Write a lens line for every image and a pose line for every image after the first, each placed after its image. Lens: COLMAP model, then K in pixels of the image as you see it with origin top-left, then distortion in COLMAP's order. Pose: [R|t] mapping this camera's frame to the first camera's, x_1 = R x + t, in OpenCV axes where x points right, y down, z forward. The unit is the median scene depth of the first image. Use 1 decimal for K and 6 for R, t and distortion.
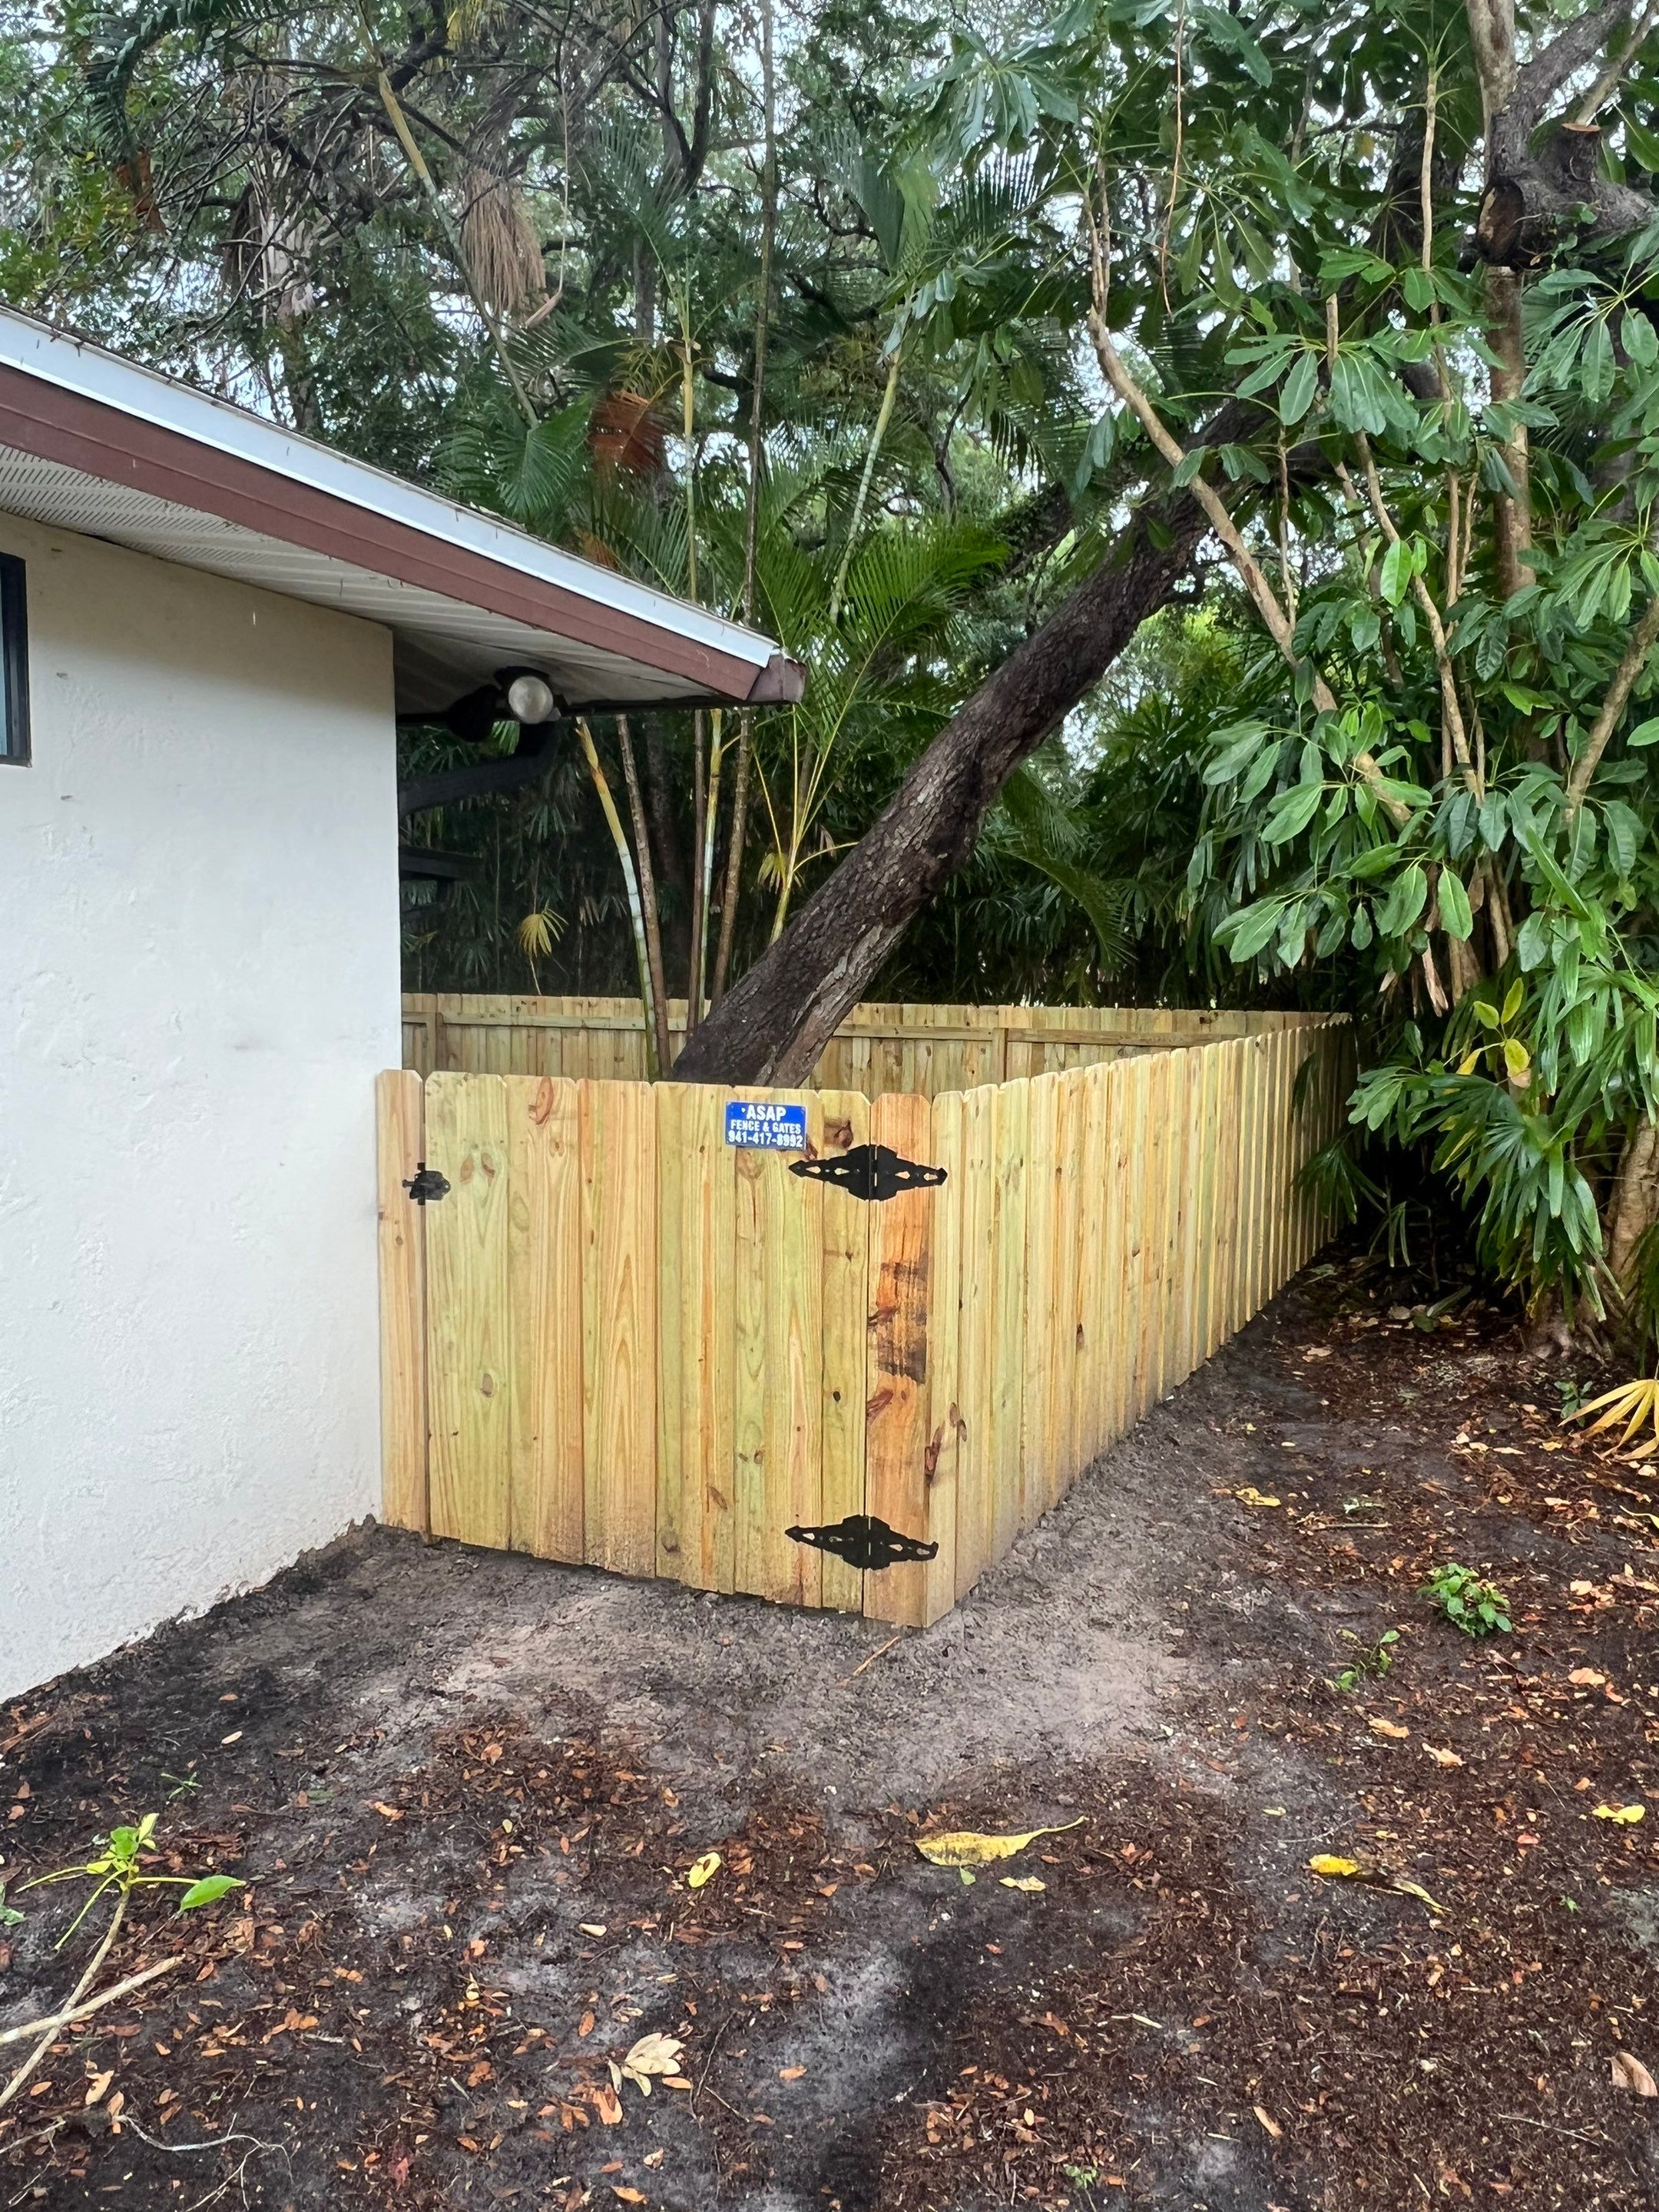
lens RADIAL K [[1625.3, 0, 804.4], [0, 1625.3, 1100.4], [0, 0, 1]] dist [-0.000975, 0.000581]
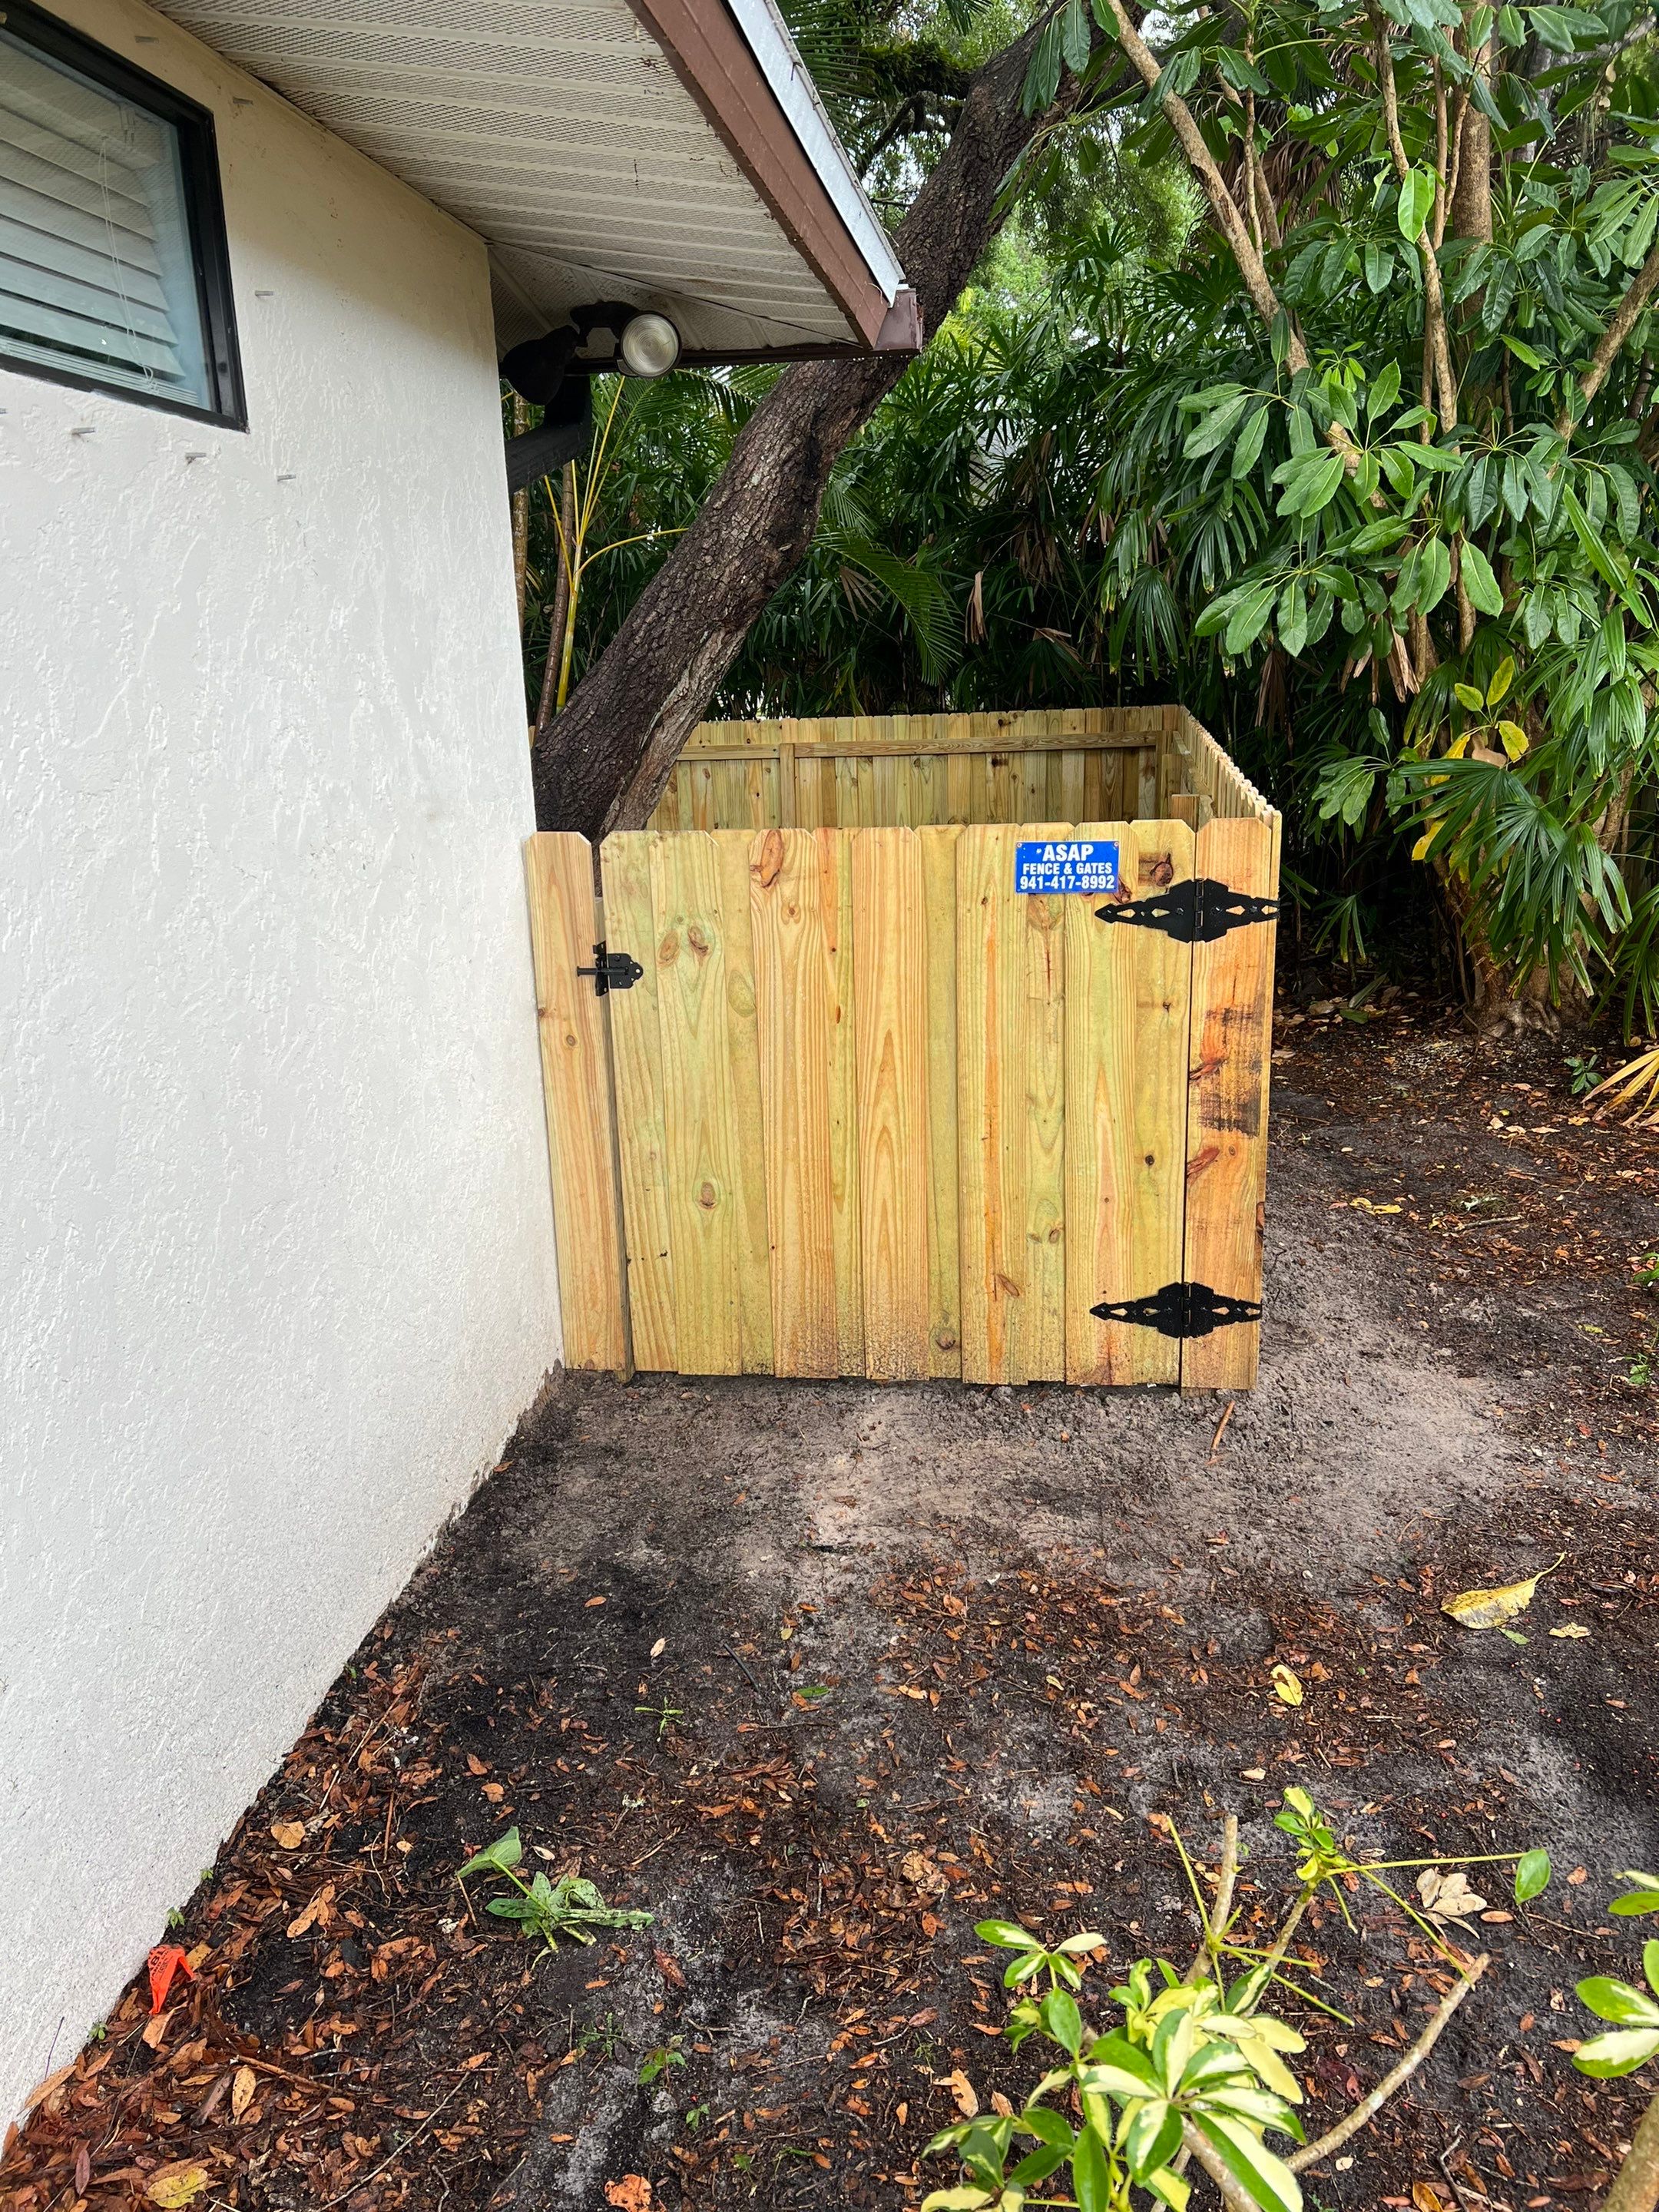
lens RADIAL K [[1673.9, 0, 829.5], [0, 1673.9, 1106.0], [0, 0, 1]] dist [0.106789, -0.189780]
pose [[0.958325, -0.113328, 0.262240, -0.358867], [0.068054, 0.982086, 0.175717, -0.023487], [-0.277455, -0.150547, 0.948870, 0.144333]]
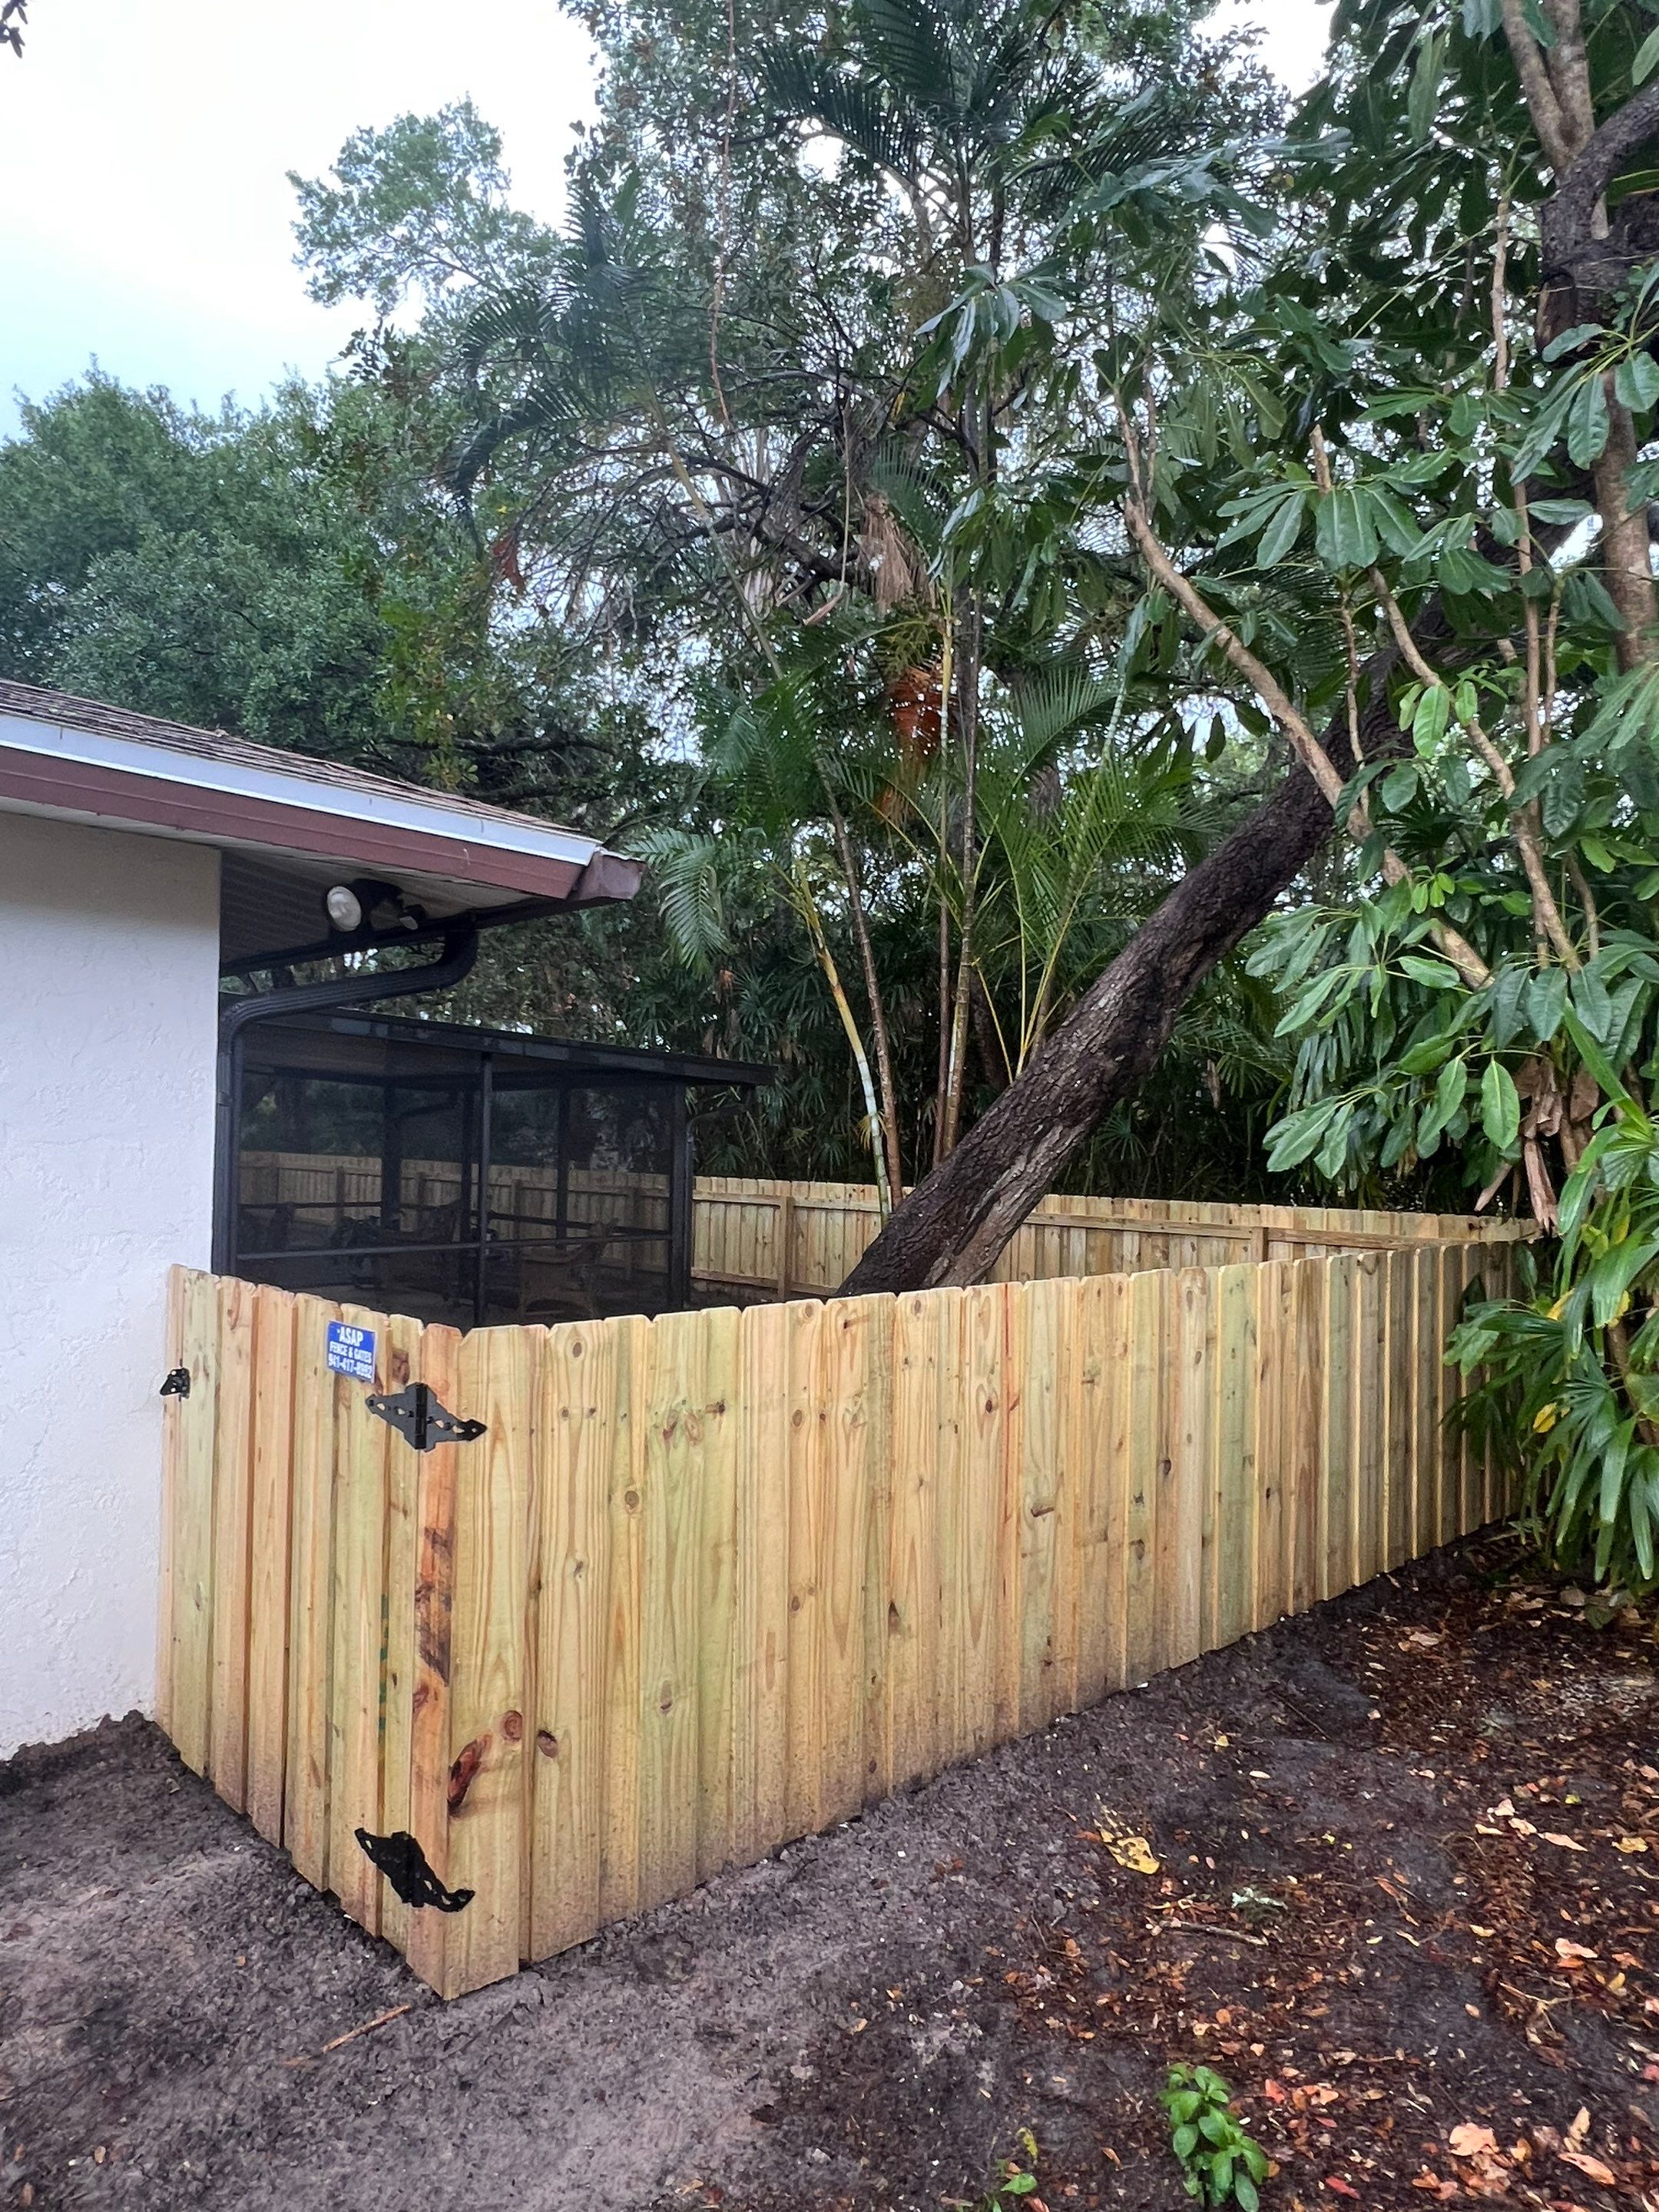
lens RADIAL K [[1316.2, 0, 808.8], [0, 1316.2, 1098.0], [0, 0, 1]] dist [-0.003157, 0.002241]
pose [[0.932024, -0.001879, -0.362391, 0.427252], [-0.043619, 0.992135, -0.117326, -0.044052], [0.359761, 0.125158, 0.924612, 0.364869]]
